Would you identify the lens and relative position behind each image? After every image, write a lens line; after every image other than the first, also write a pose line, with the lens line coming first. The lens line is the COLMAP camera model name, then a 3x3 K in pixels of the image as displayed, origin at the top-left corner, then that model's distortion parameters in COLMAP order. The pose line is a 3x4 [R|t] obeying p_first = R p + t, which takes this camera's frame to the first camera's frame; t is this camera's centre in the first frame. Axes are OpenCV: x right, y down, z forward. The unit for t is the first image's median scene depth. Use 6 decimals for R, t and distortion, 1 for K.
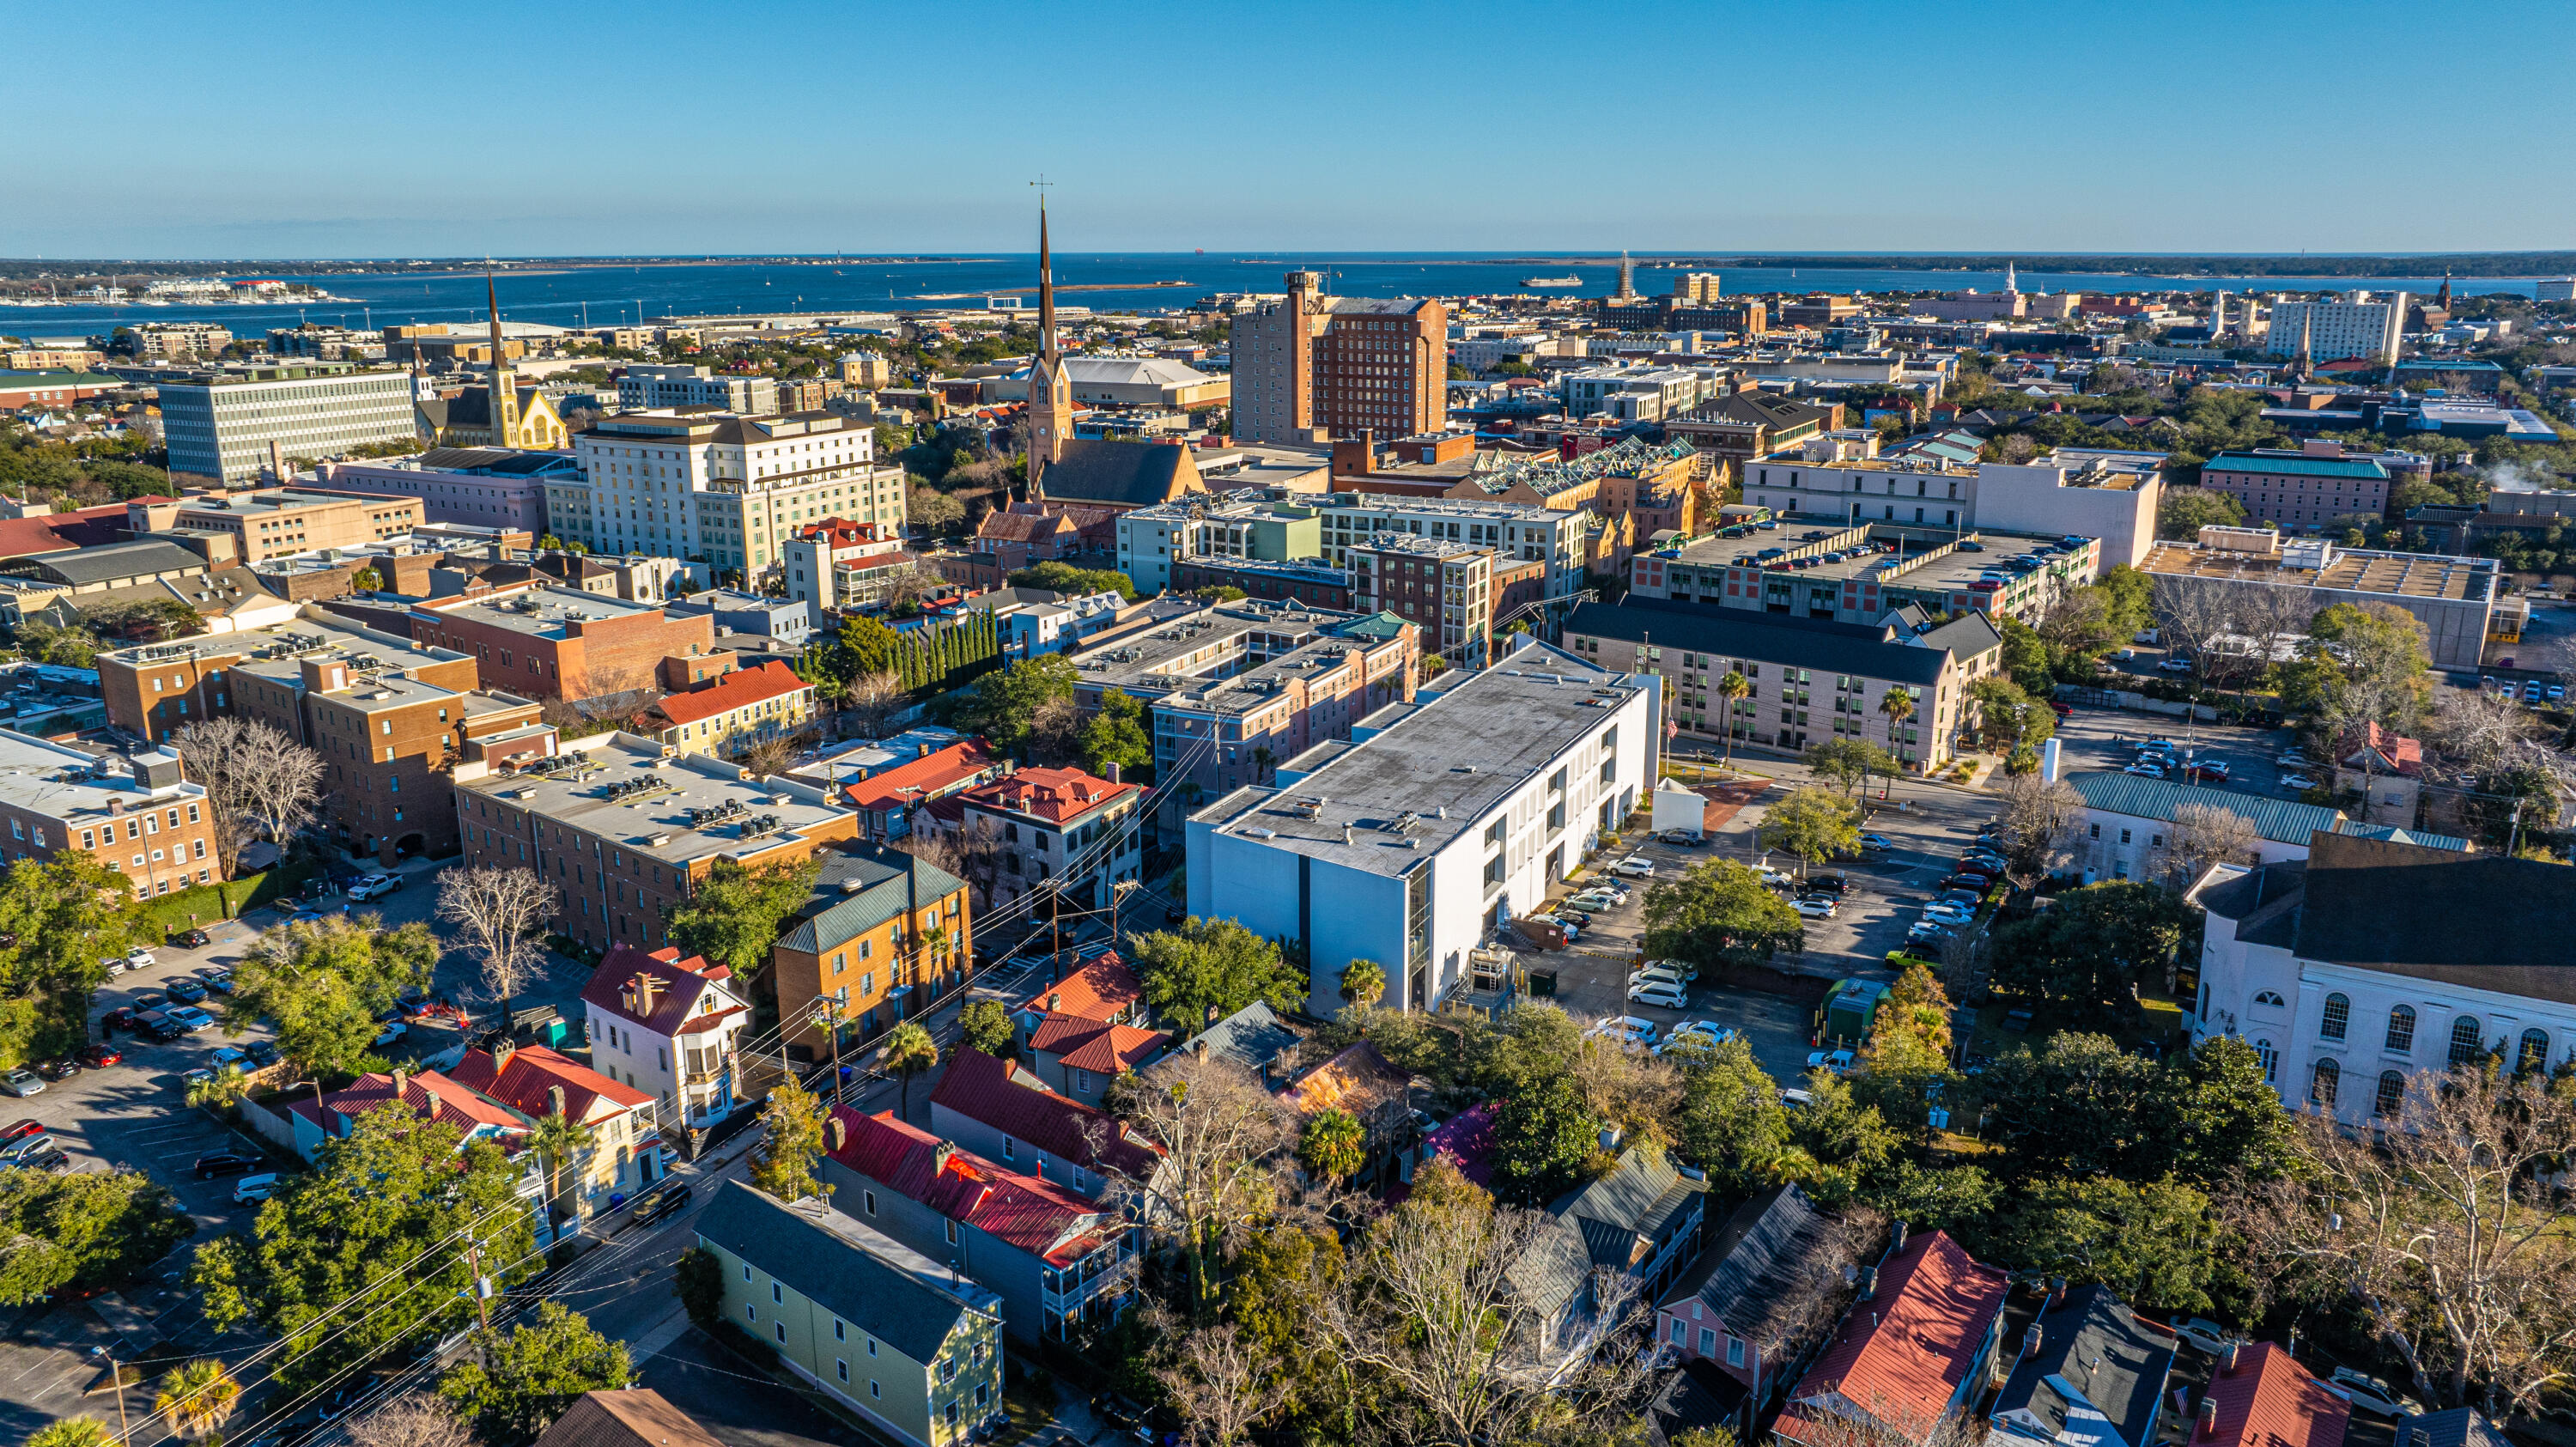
lens RADIAL K [[1750.2, 0, 1295.1], [0, 1750.2, 728.1], [0, 0, 1]] dist [-0.018491, 0.016583]
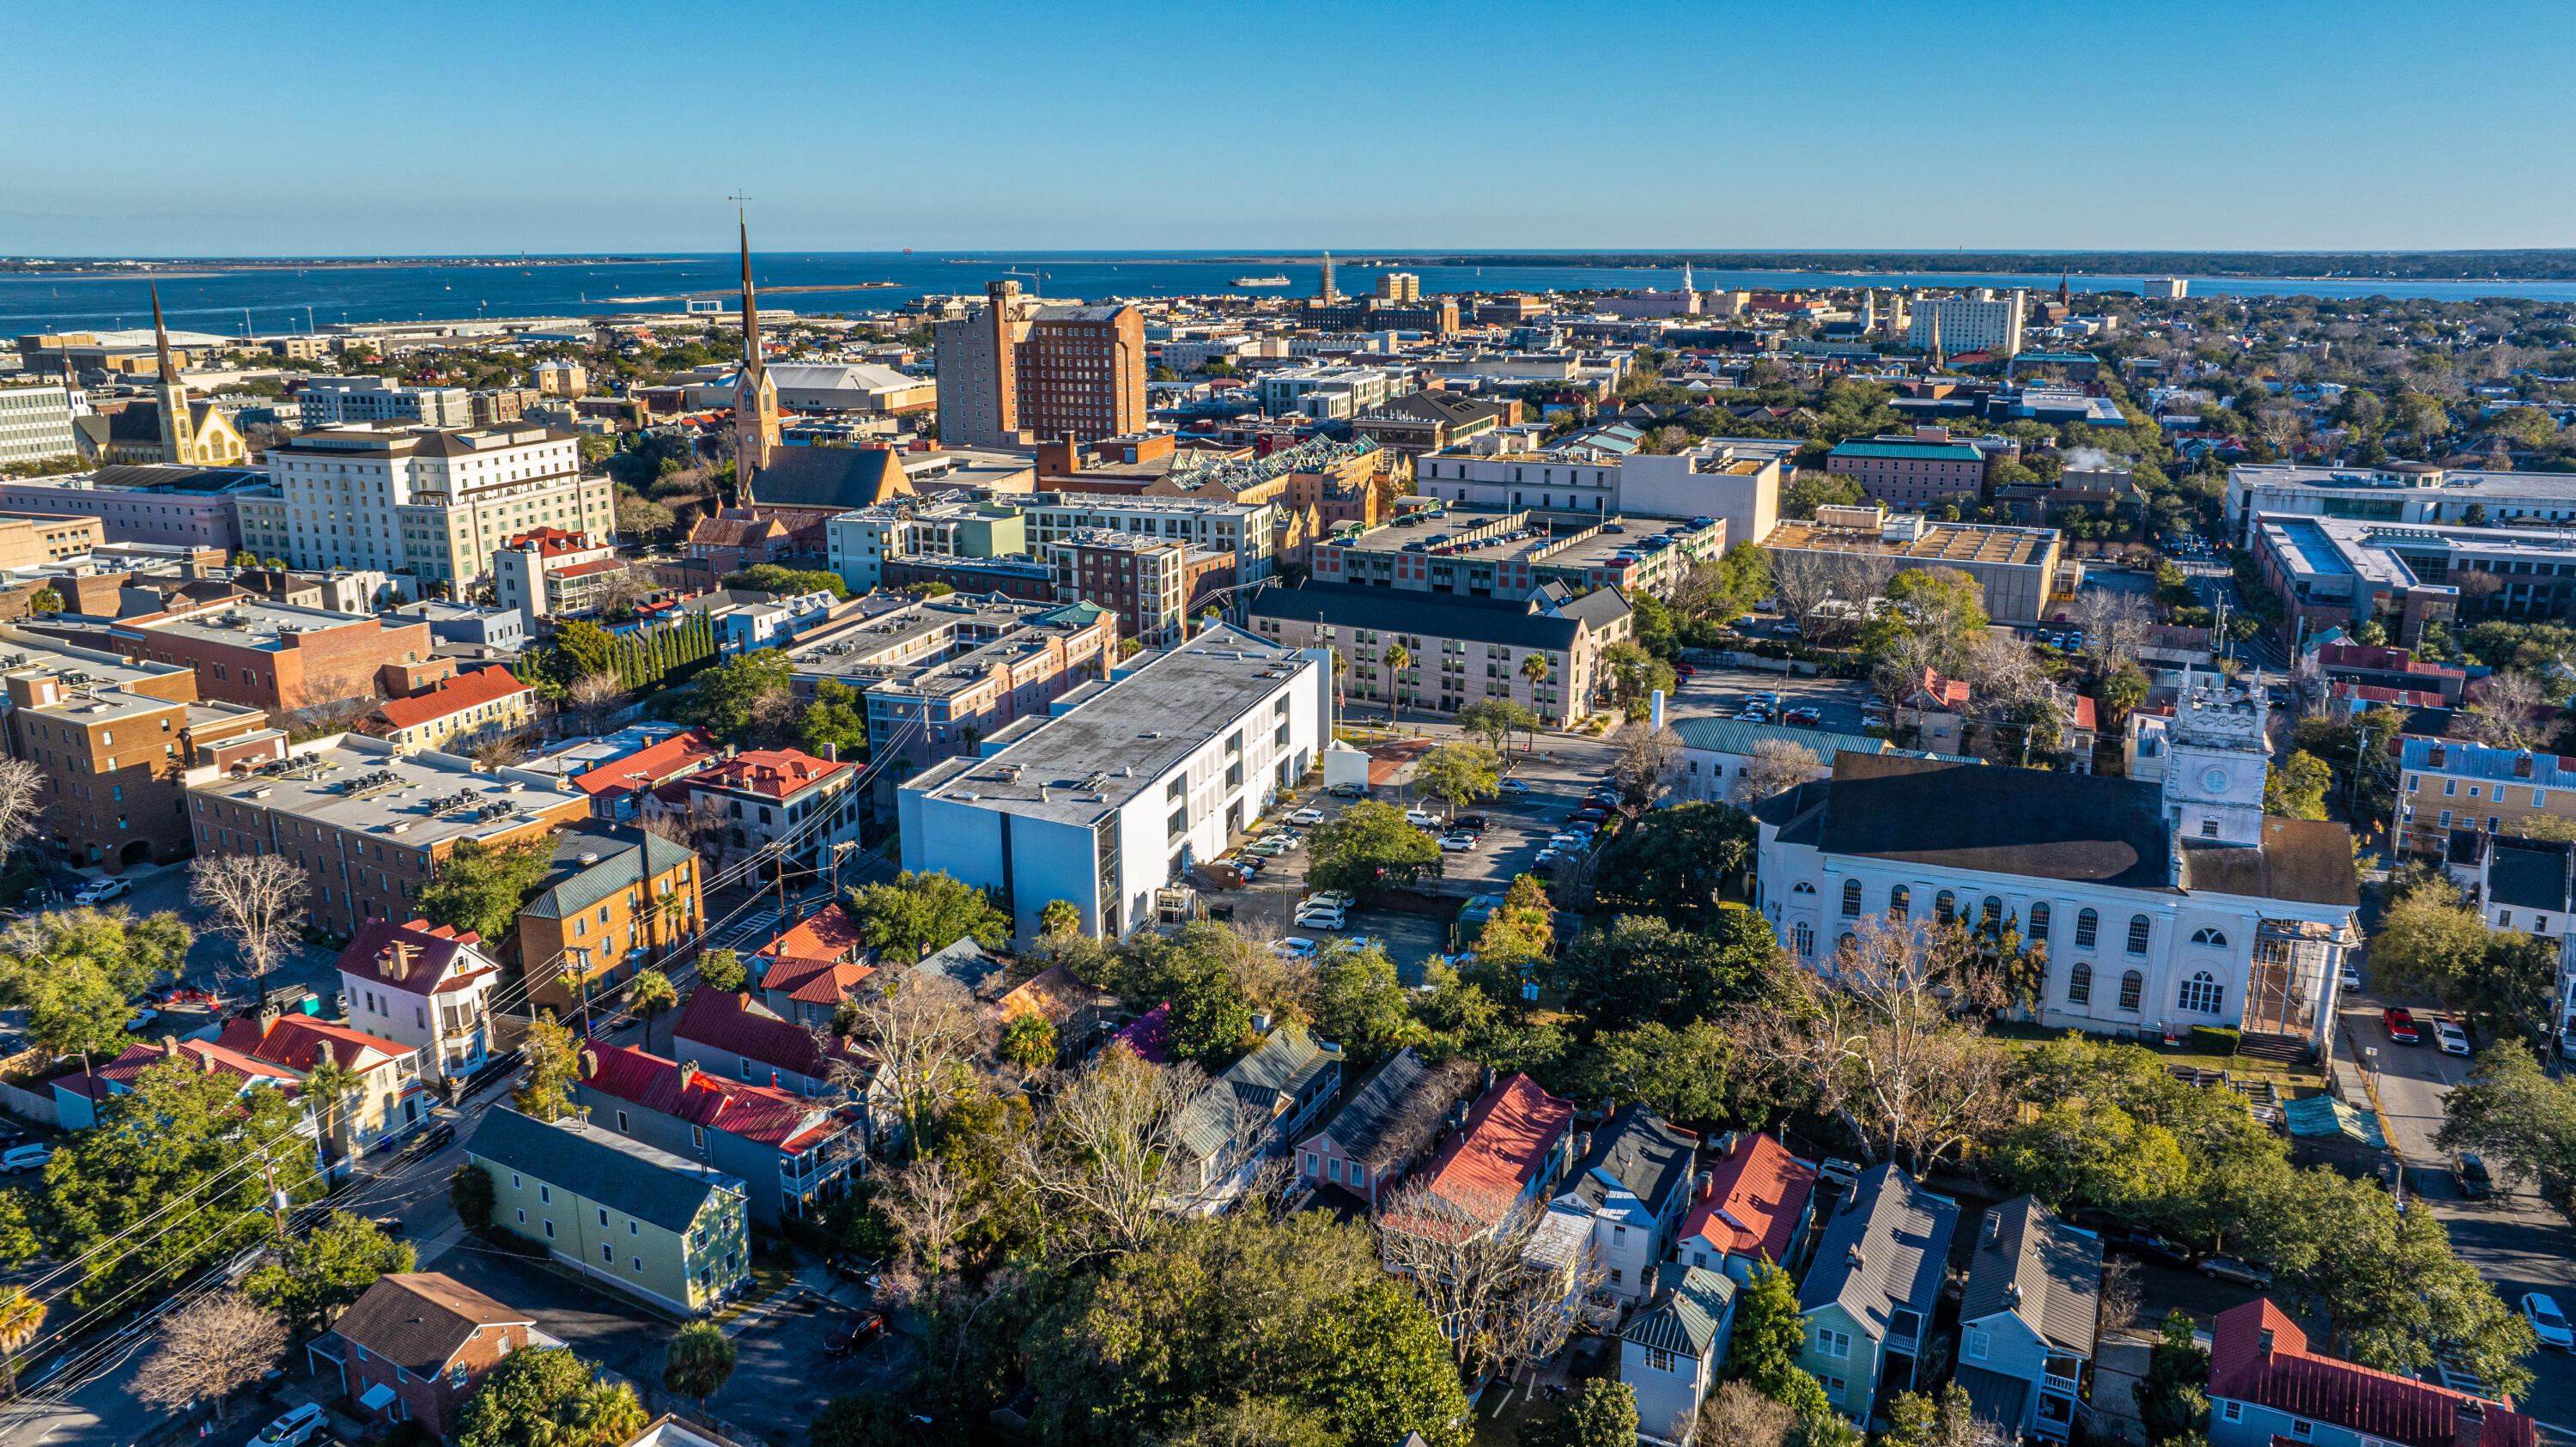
lens RADIAL K [[1750.2, 0, 1285.4], [0, 1750.2, 714.0], [0, 0, 1]] dist [-0.018491, 0.016583]
pose [[0.988219, -0.039309, 0.147910, 0.013936], [0.040344, 0.999178, -0.004004, 0.014627], [-0.147631, 0.009924, 0.988993, -0.103206]]
